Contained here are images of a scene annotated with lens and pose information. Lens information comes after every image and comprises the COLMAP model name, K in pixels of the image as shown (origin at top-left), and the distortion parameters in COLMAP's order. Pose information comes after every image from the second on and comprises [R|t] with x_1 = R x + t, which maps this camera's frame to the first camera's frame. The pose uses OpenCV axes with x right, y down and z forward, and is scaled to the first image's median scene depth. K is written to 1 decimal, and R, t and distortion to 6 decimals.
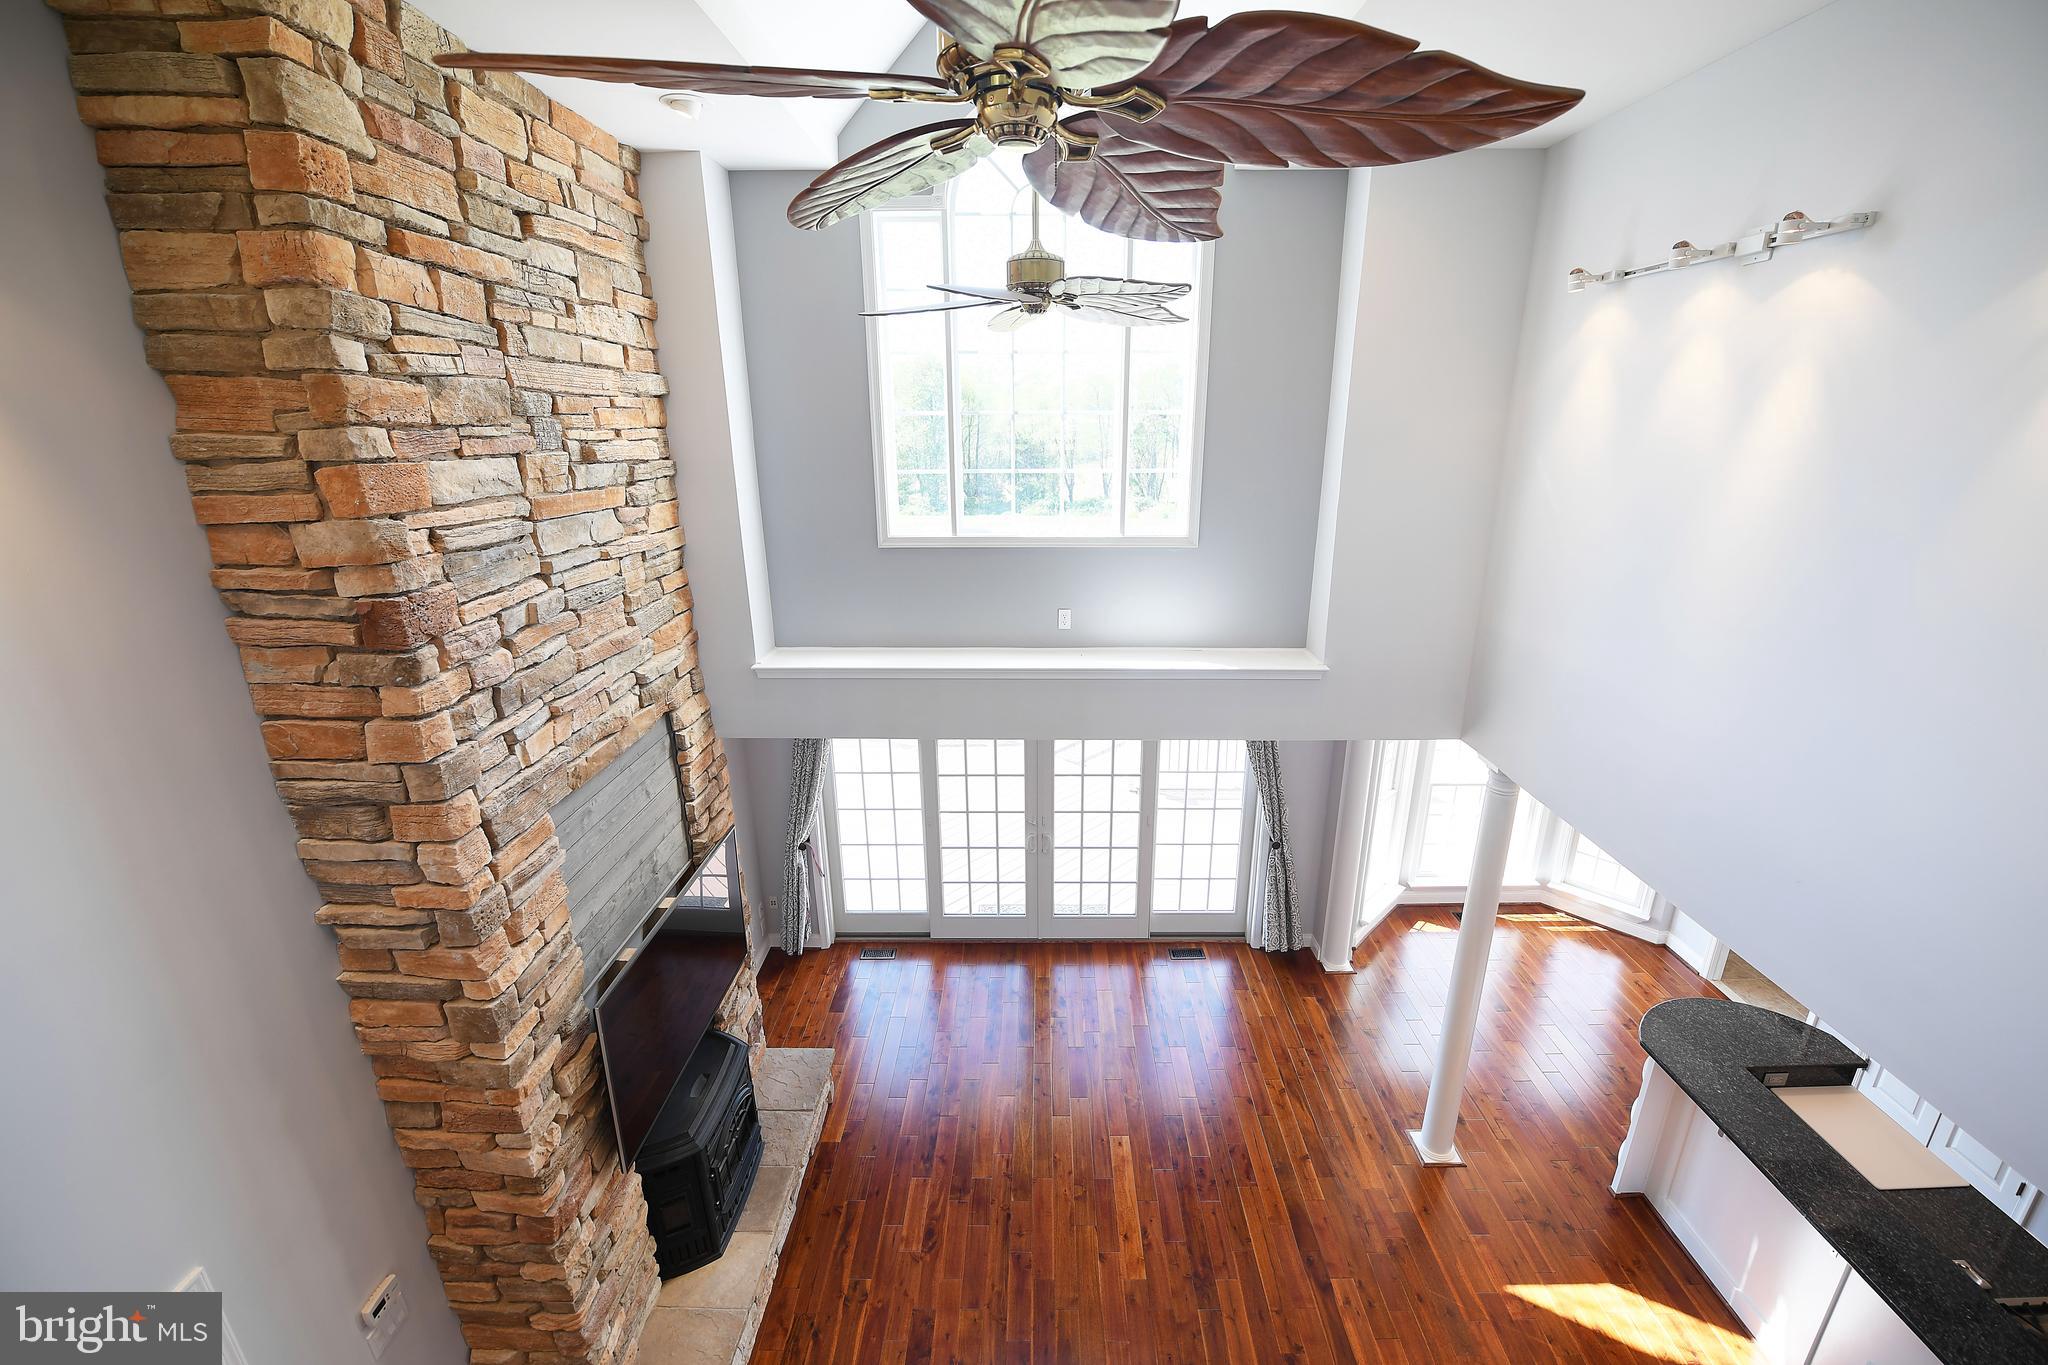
lens RADIAL K [[827.0, 0, 1034.6], [0, 827.0, 675.4], [0, 0, 1]] dist [-0.015959, -0.001627]
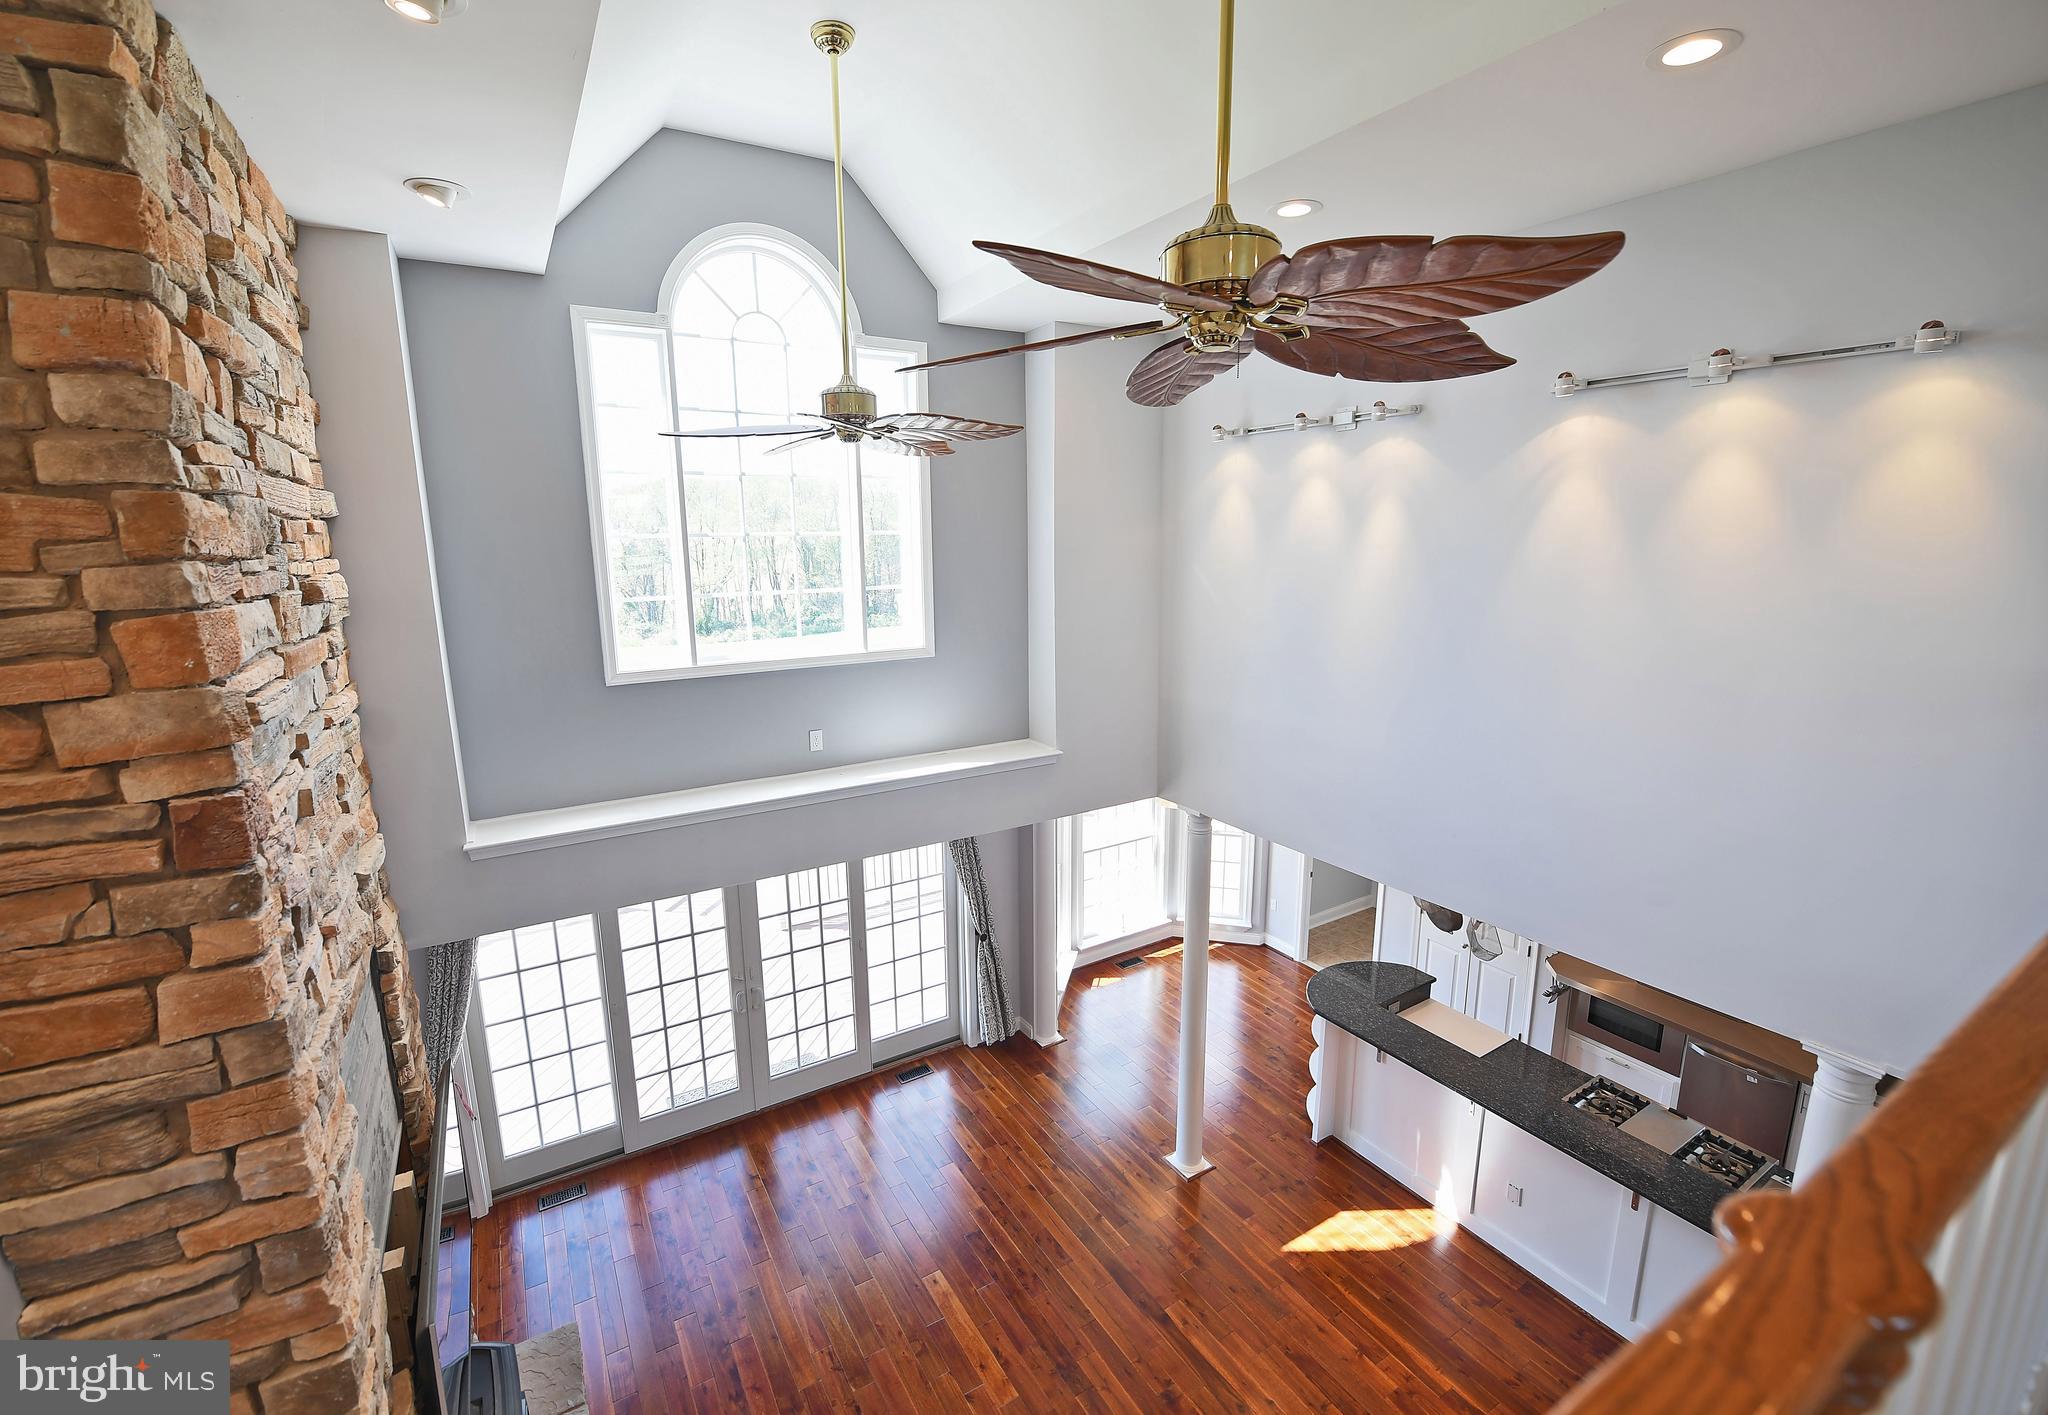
lens RADIAL K [[872.6, 0, 1012.8], [0, 872.6, 698.2], [0, 0, 1]] dist [-0.013831, -0.001583]
pose [[0.855569, -0.104879, 0.506954, -0.296649], [0.164048, 0.983722, -0.073347, -0.004109], [-0.491009, 0.145918, 0.858847, -0.000247]]
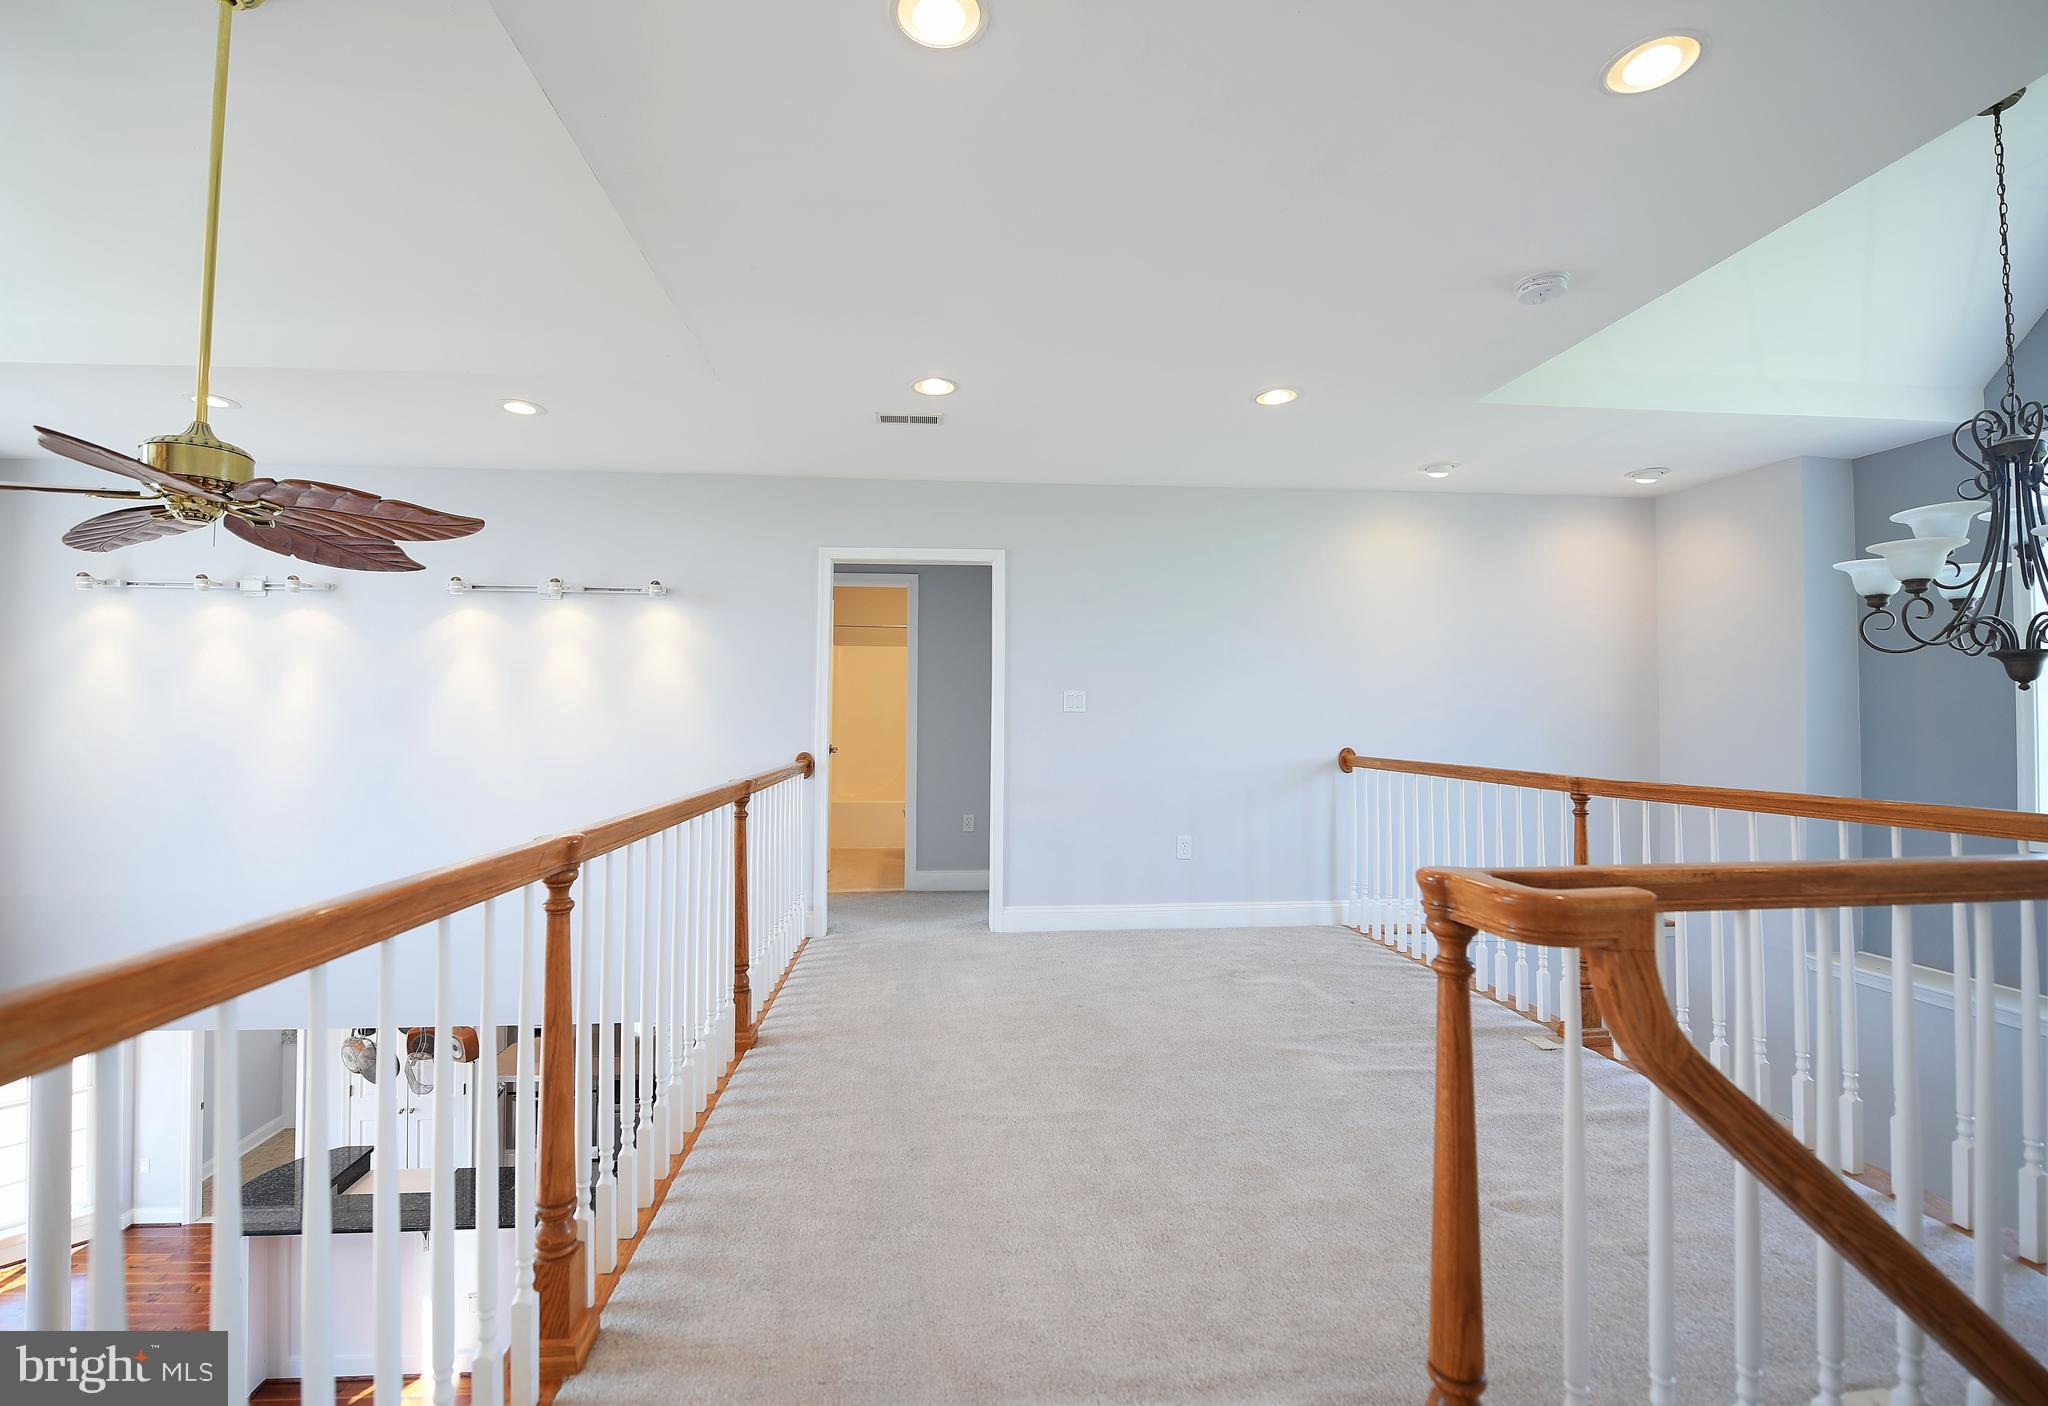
lens RADIAL K [[907.1, 0, 1009.9], [0, 907.1, 697.8], [0, 0, 1]] dist [-0.025562, -0.000145]
pose [[-0.078652, 0.031071, 0.996418, -0.566817], [0.290560, 0.956832, -0.006901, 0.072104], [-0.953619, 0.288977, -0.084285, -0.119718]]
